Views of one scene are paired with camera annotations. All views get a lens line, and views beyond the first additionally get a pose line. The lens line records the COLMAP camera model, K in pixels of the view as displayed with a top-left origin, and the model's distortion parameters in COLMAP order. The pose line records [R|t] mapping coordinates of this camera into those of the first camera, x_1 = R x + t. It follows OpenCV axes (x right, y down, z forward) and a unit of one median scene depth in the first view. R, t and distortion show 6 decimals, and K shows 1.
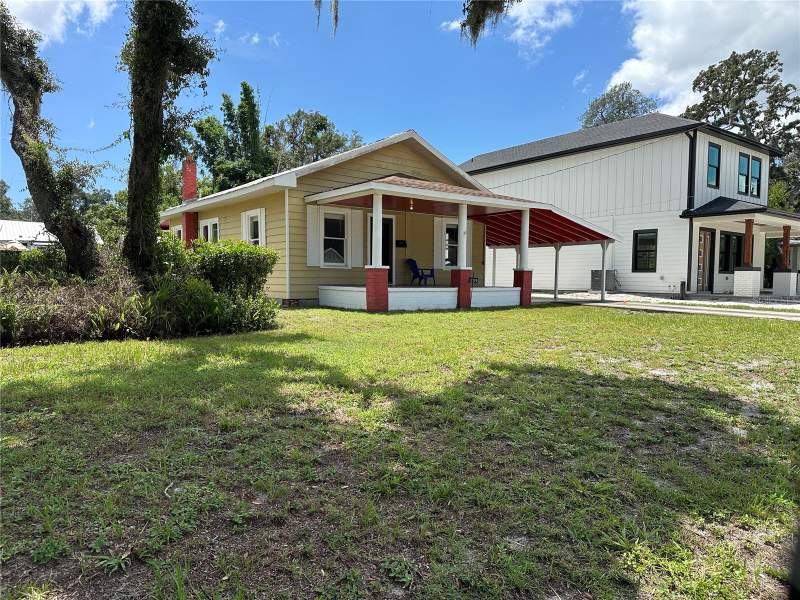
lens RADIAL K [[552.2, 0, 400.0], [0, 552.2, 300.0], [0, 0, 1]] dist [0.034482, 0.000063]
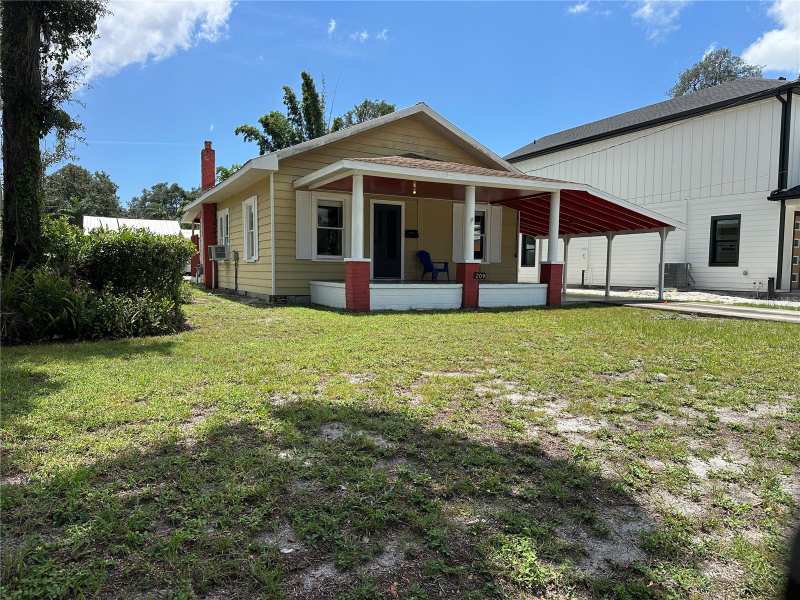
lens RADIAL K [[556.7, 0, 400.0], [0, 556.7, 300.0], [0, 0, 1]] dist [0.011441, 0.000650]
pose [[0.986558, 0.009929, -0.163108, 0.121466], [-0.008312, 0.999909, 0.010594, -0.004893], [0.163198, -0.009096, 0.986551, 0.112594]]
